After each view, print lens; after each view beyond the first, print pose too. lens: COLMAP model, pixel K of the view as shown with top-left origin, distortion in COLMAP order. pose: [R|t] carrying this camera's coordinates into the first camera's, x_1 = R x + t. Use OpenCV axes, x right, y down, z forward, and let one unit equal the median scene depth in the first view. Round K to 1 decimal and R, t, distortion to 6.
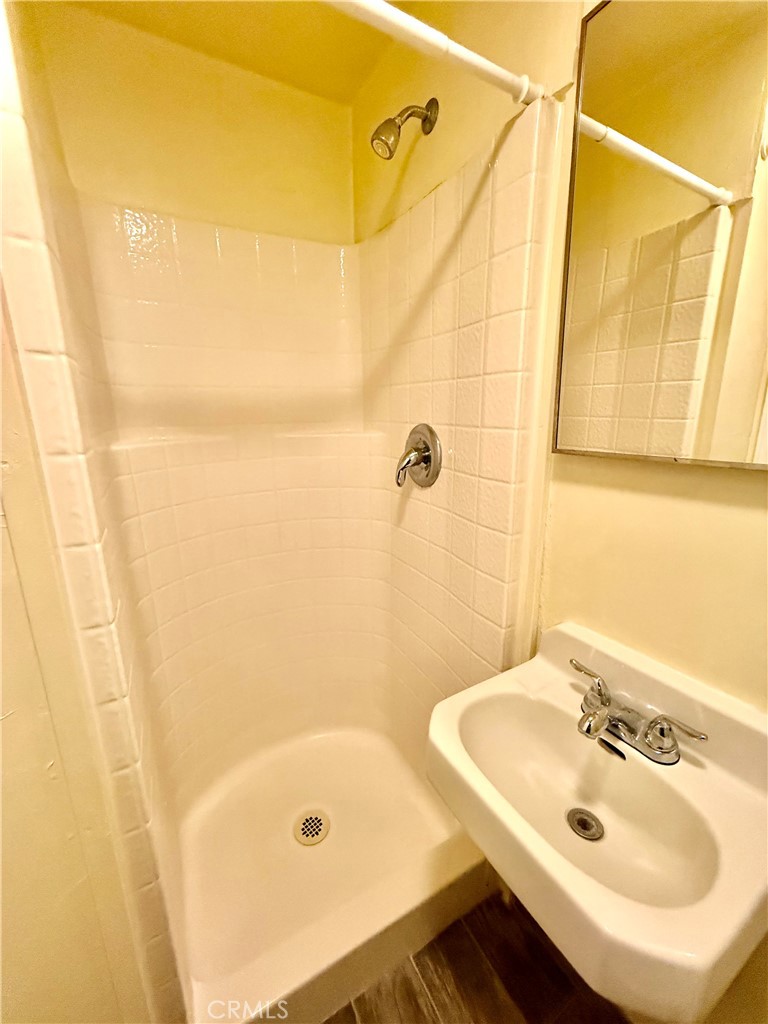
lens RADIAL K [[410.1, 0, 384.2], [0, 410.1, 511.5], [0, 0, 1]] dist [0.002250, 0.000131]
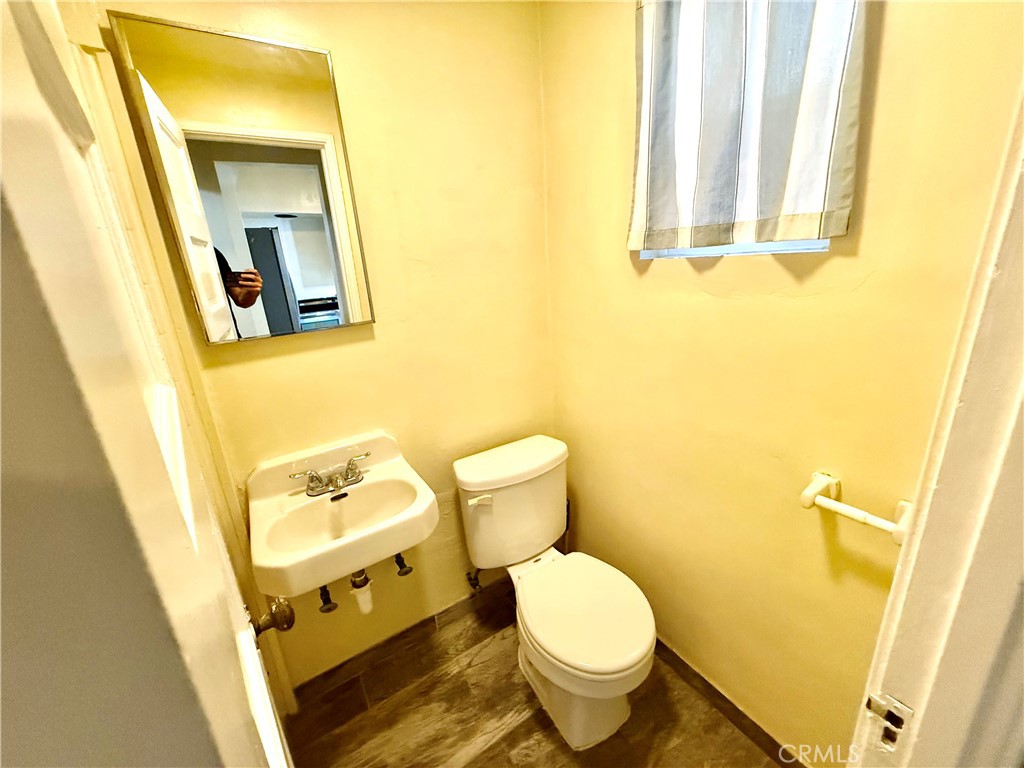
lens RADIAL K [[410.1, 0, 511.8], [0, 410.1, 382.8], [0, 0, 1]] dist [0.002250, 0.000131]
pose [[-0.066771, -0.280595, 0.957501, -0.903349], [0.293853, 0.911551, 0.287621, -0.129600], [-0.953516, 0.300569, 0.021588, 0.111335]]
